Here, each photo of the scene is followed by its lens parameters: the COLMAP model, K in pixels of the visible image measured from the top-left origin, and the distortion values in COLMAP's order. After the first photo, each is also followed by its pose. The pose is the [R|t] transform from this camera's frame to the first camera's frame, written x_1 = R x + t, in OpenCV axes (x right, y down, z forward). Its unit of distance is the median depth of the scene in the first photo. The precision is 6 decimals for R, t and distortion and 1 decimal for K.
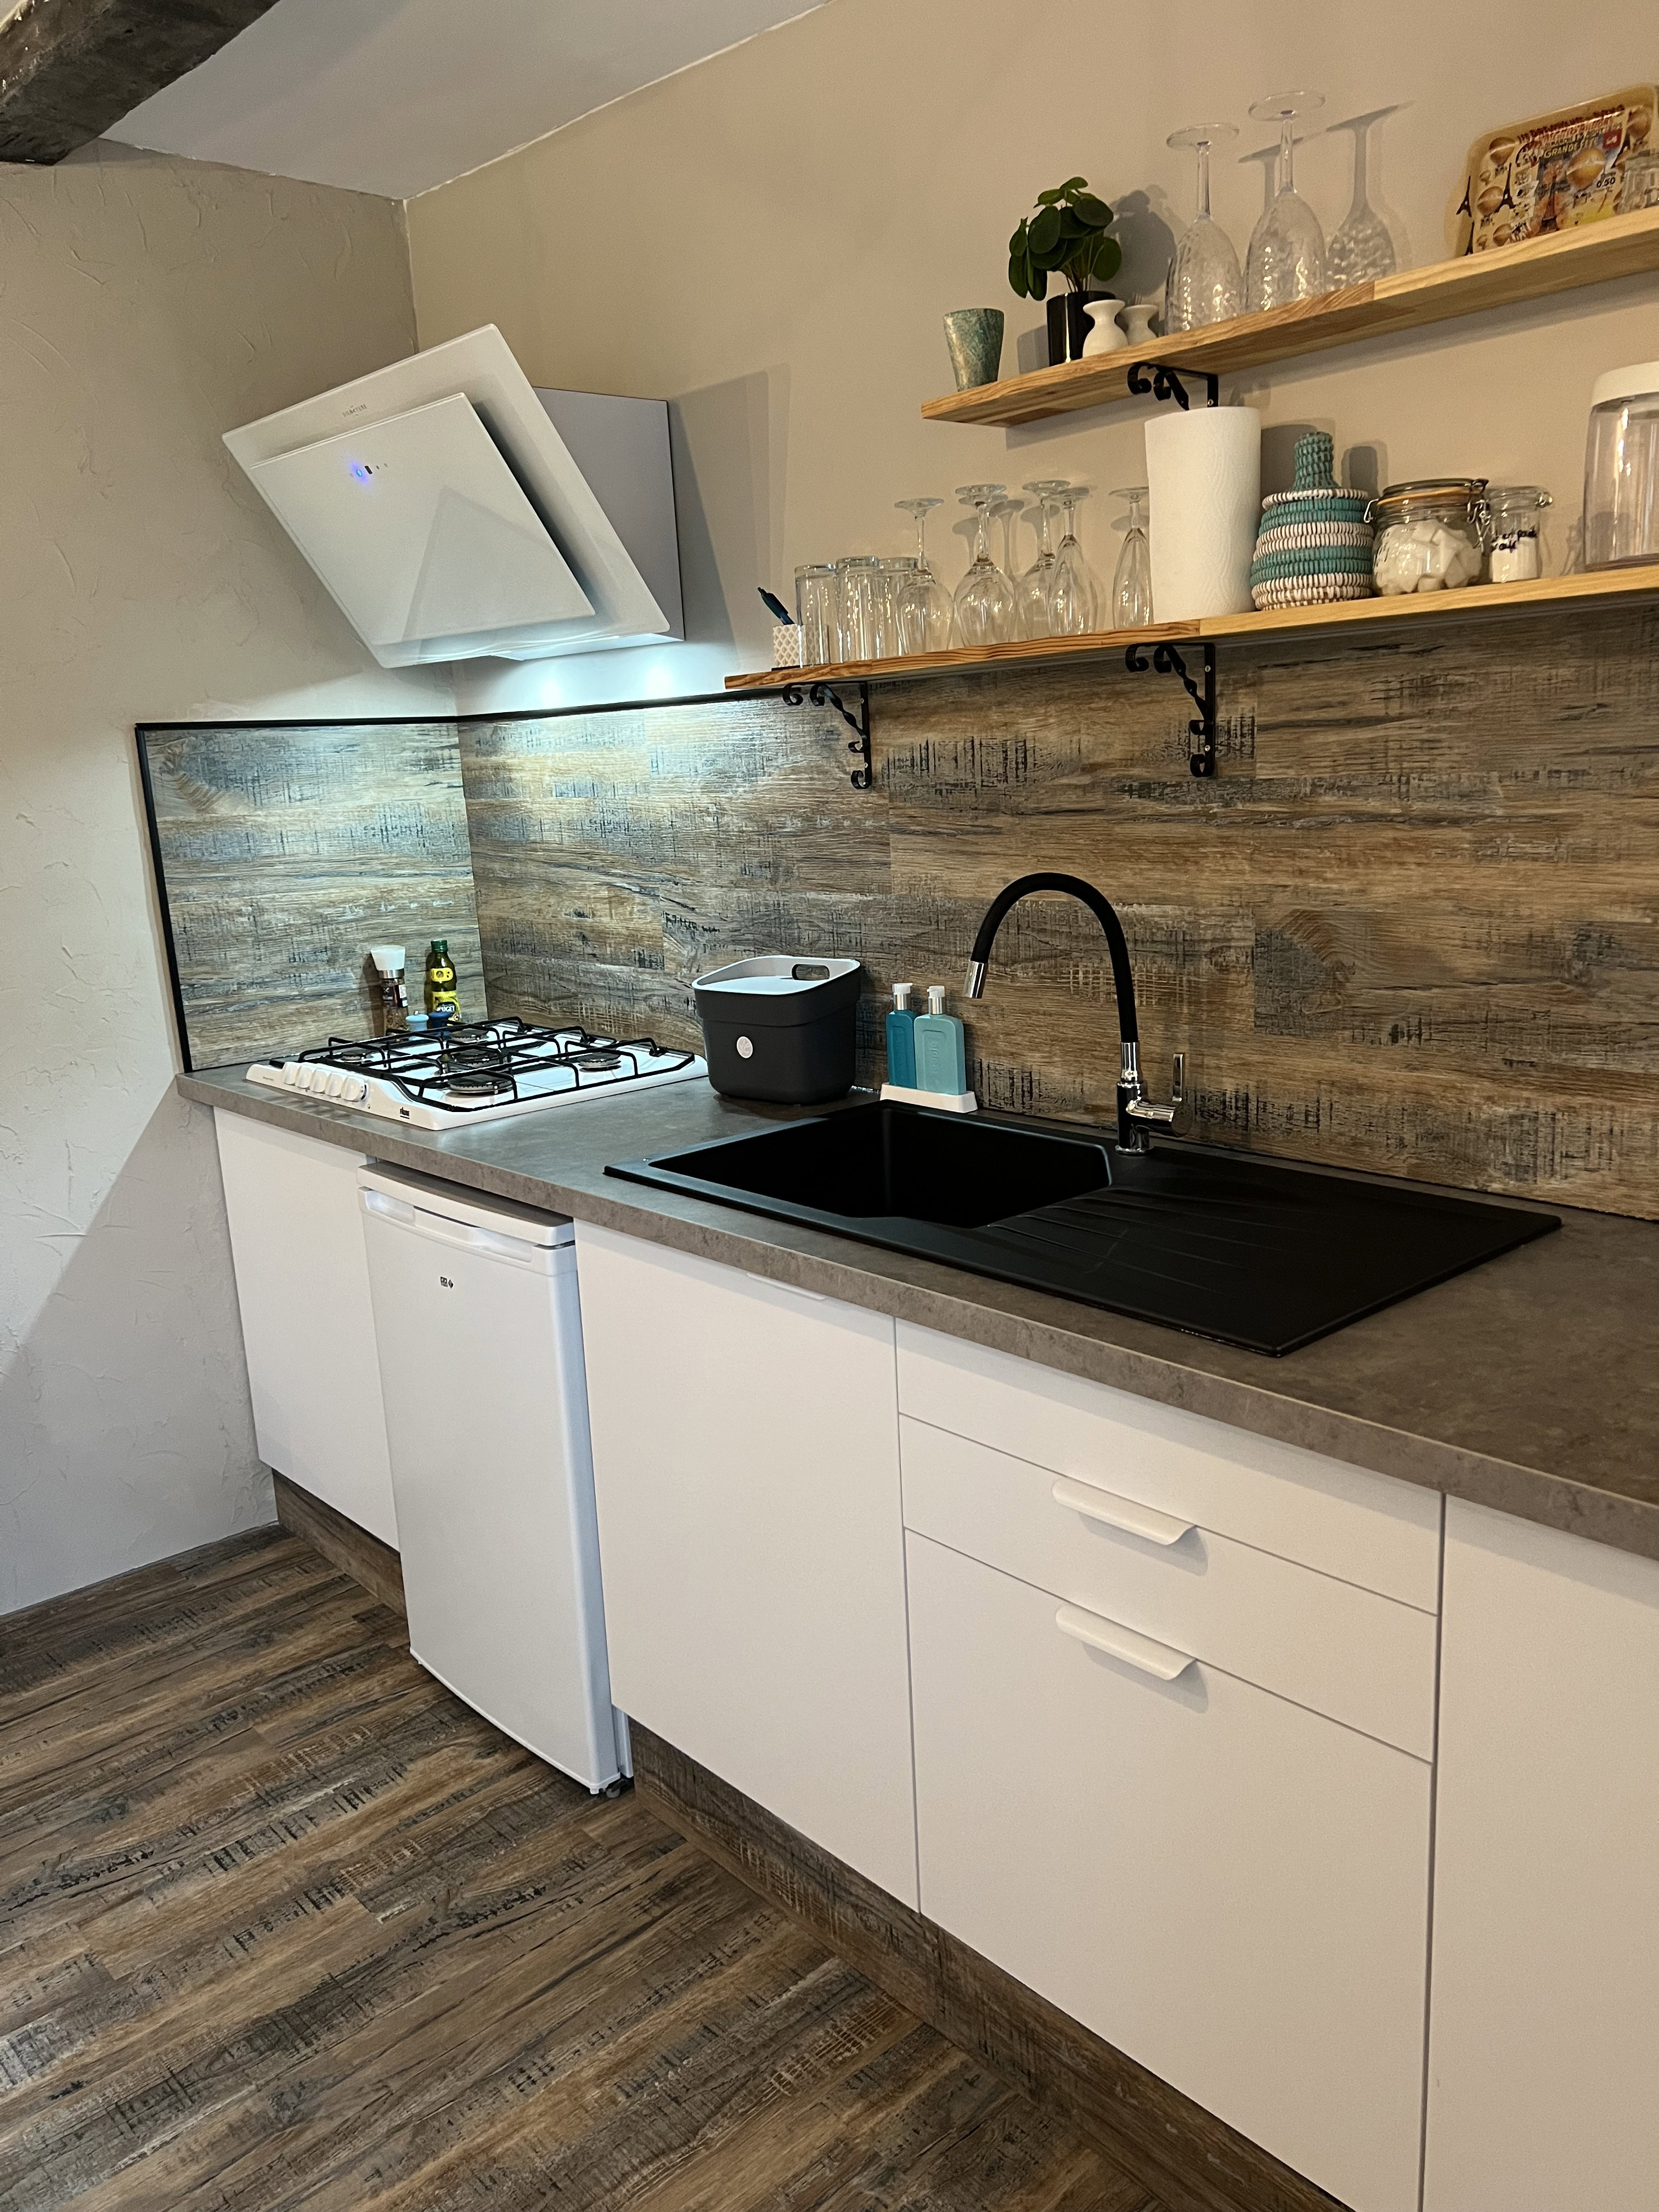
lens RADIAL K [[1657.2, 0, 844.8], [0, 1657.2, 1119.4], [0, 0, 1]] dist [0.063356, -0.070775]
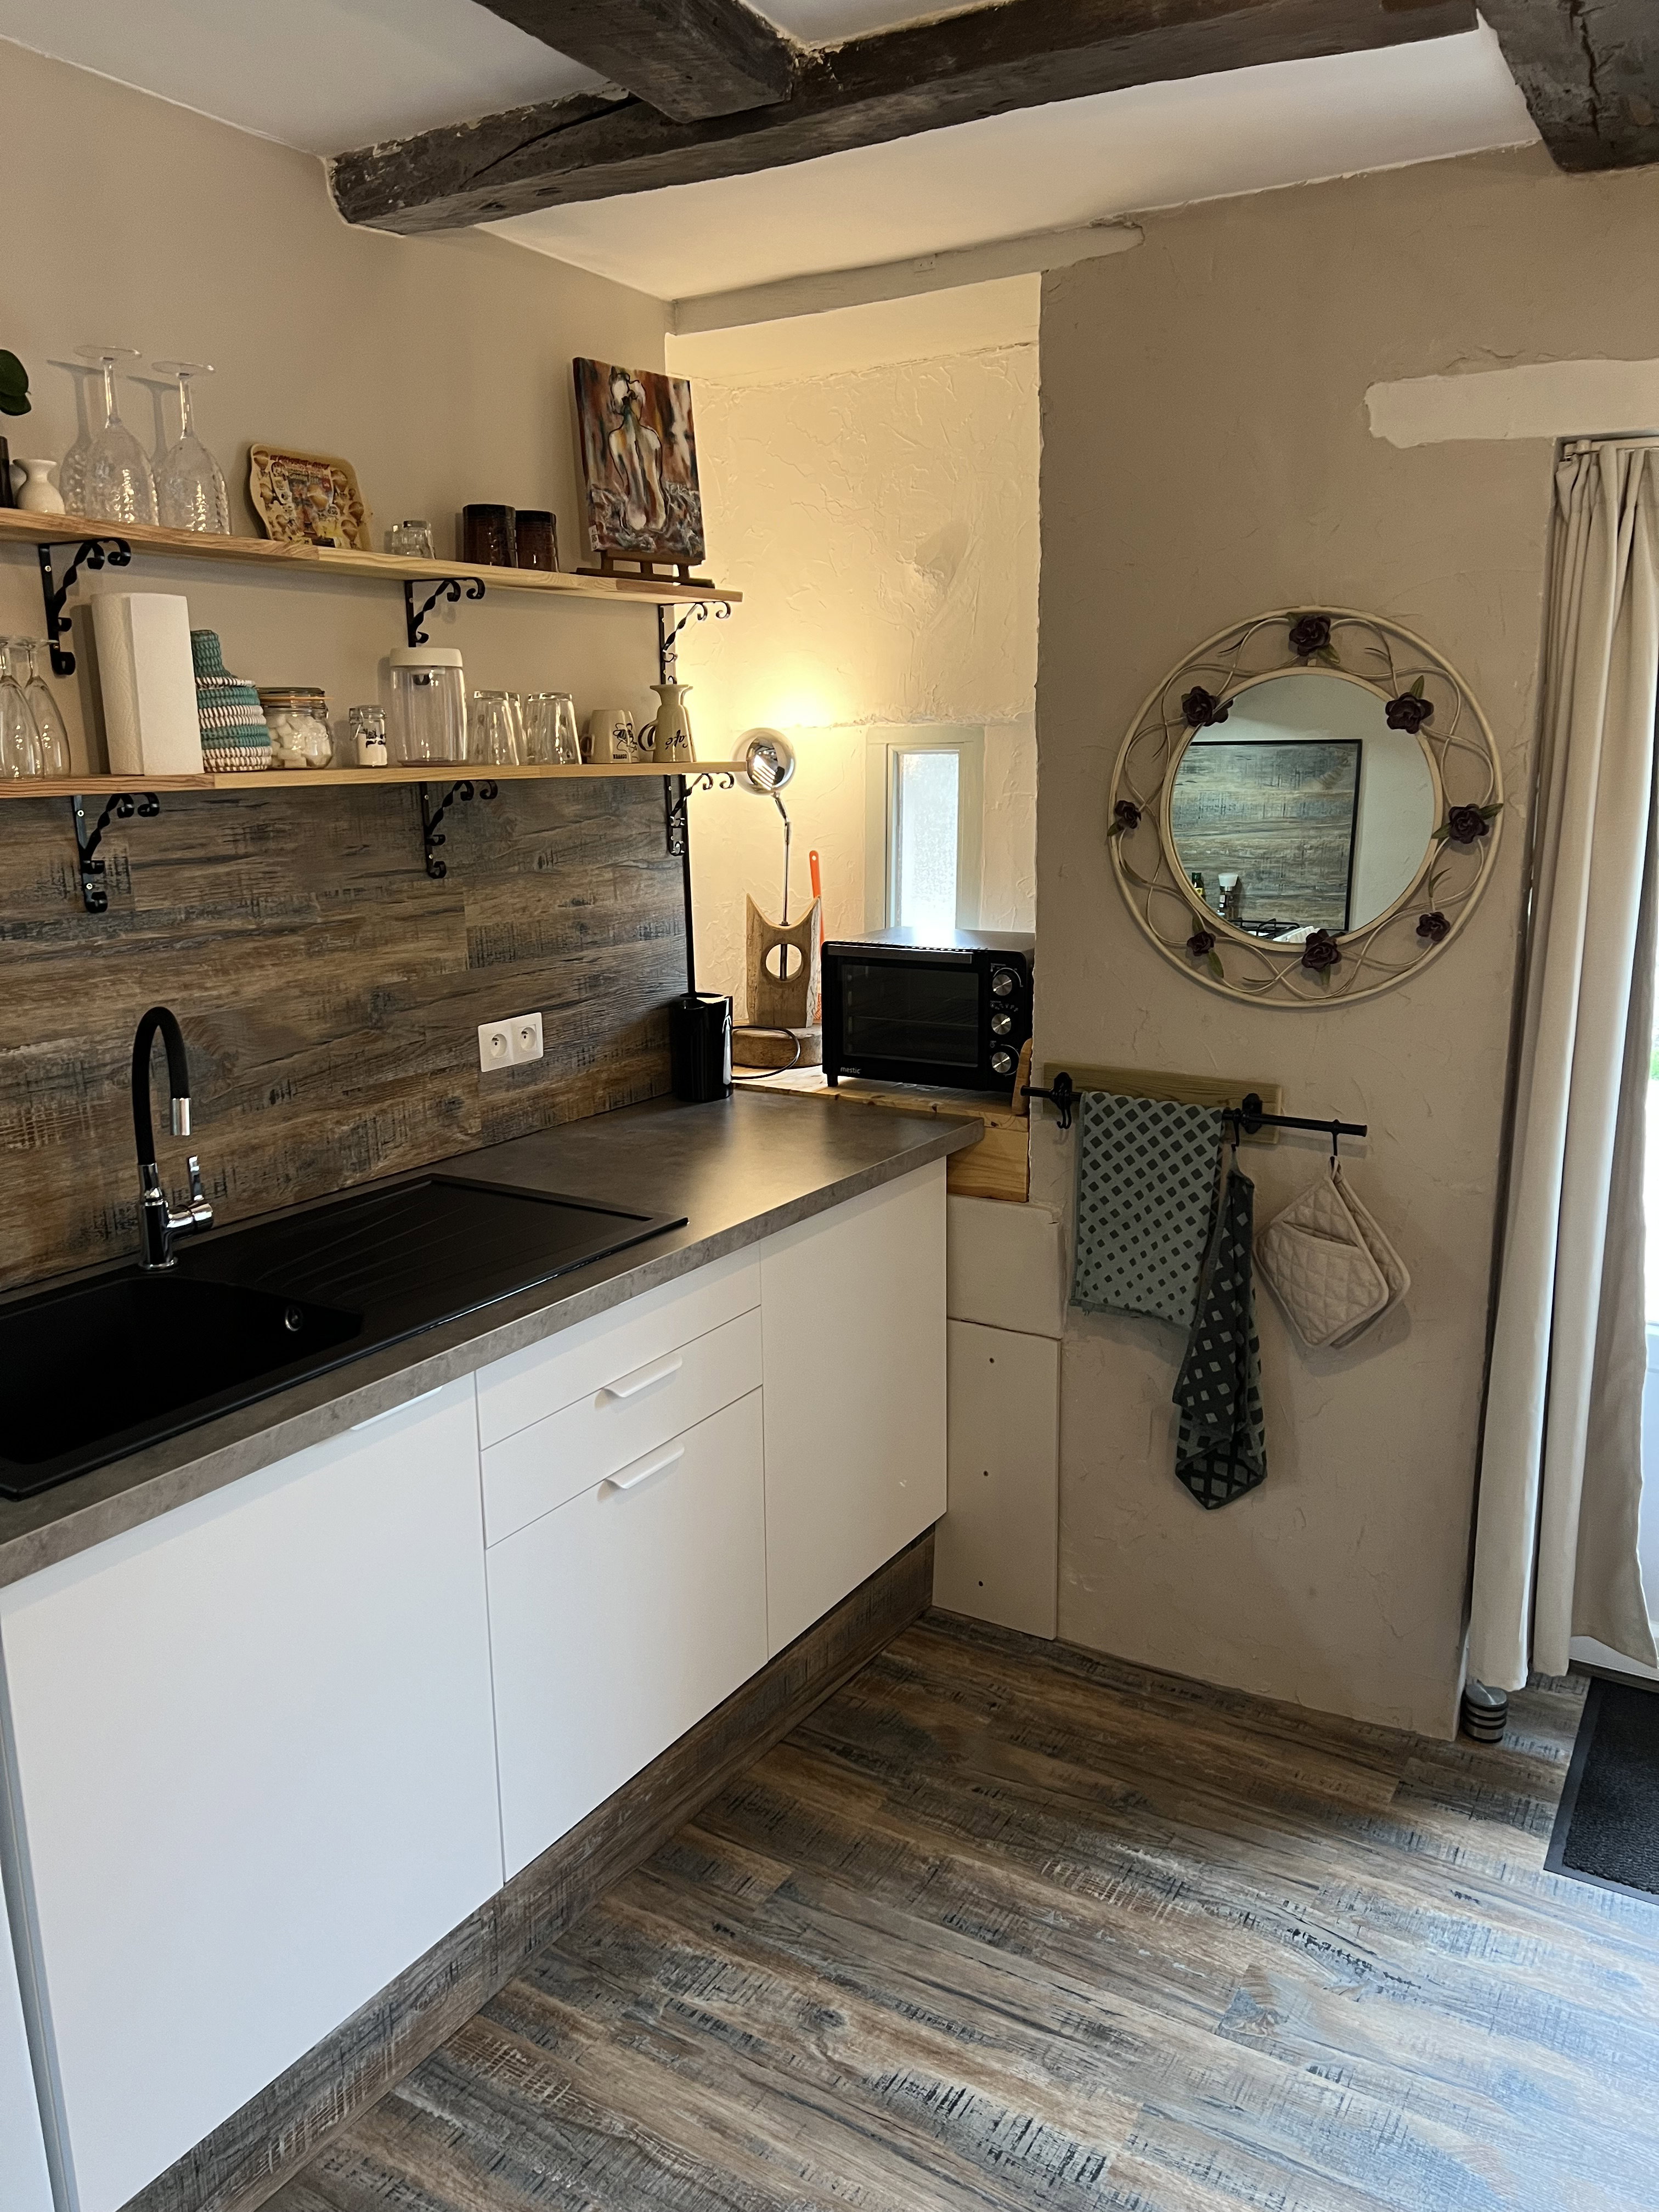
lens RADIAL K [[1702.6, 0, 829.5], [0, 1702.6, 1106.0], [0, 0, 1]] dist [0.027373, 0.006800]
pose [[-0.277430, -0.158017, 0.947662, -1.041572], [0.228379, 0.947261, 0.224809, -0.243875], [-0.933207, 0.278795, -0.226711, 0.905959]]
